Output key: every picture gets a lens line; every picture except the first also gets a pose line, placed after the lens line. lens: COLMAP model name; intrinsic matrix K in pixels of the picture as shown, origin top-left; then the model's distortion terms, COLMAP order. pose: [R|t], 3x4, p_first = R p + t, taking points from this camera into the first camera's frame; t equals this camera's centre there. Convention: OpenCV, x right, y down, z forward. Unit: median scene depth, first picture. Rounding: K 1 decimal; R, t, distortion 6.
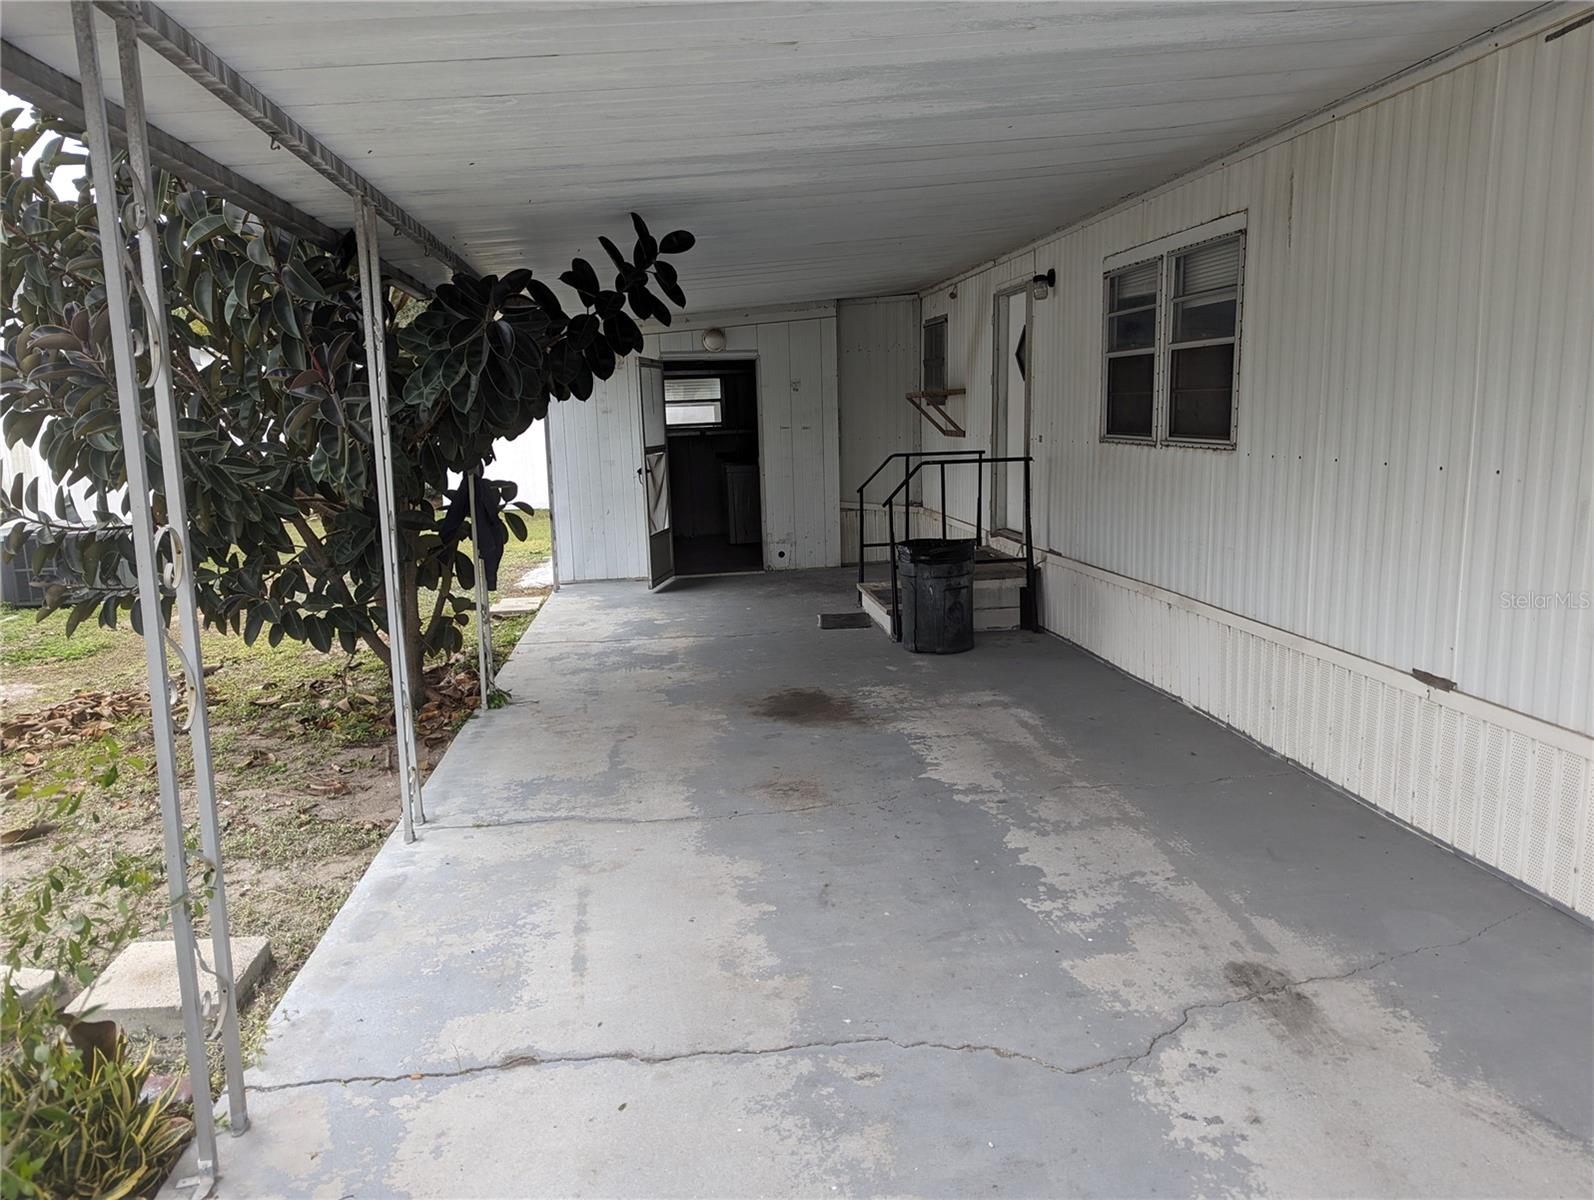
lens RADIAL K [[1131.0, 0, 803.3], [0, 1131.0, 604.8], [0, 0, 1]] dist [0.052255, -0.043745]
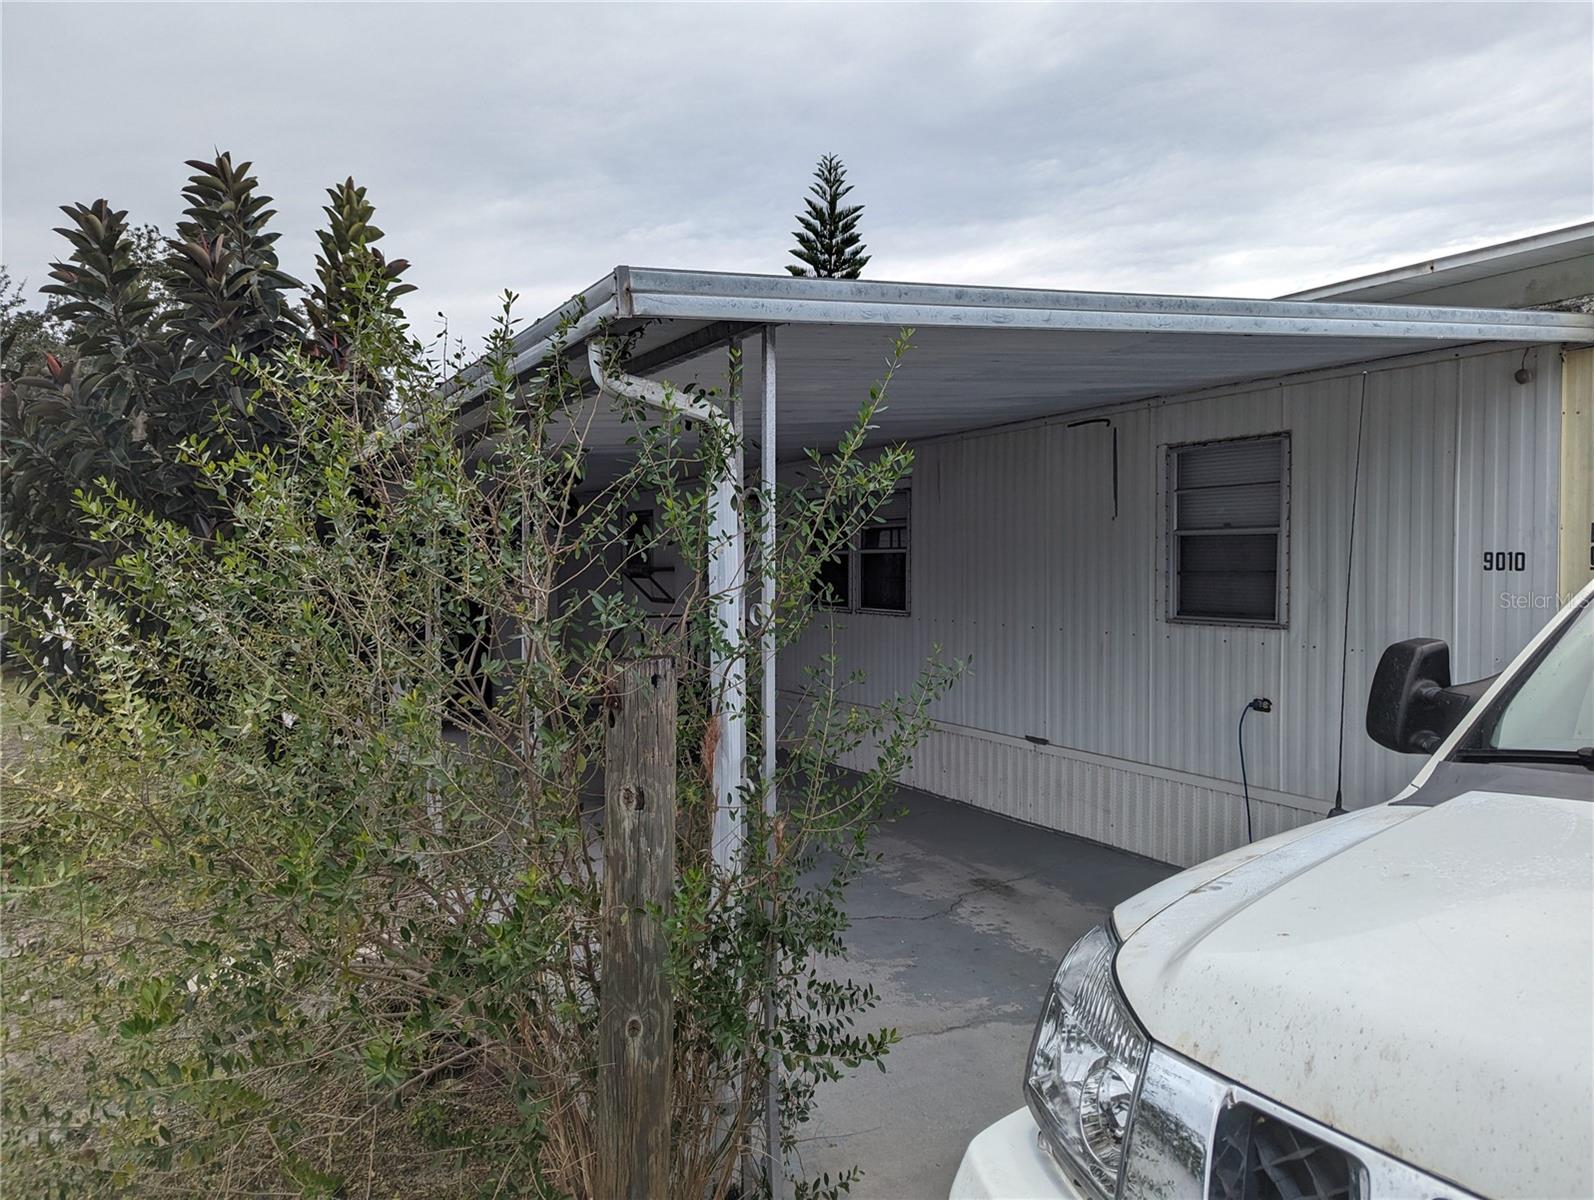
lens RADIAL K [[1131.0, 0, 791.5], [0, 1131.0, 601.4], [0, 0, 1]] dist [0.052255, -0.043745]
pose [[0.933514, 0.007985, 0.358453, -0.510797], [0.043862, 0.989699, -0.136276, 0.080527], [-0.355849, 0.142938, 0.923548, -0.625509]]
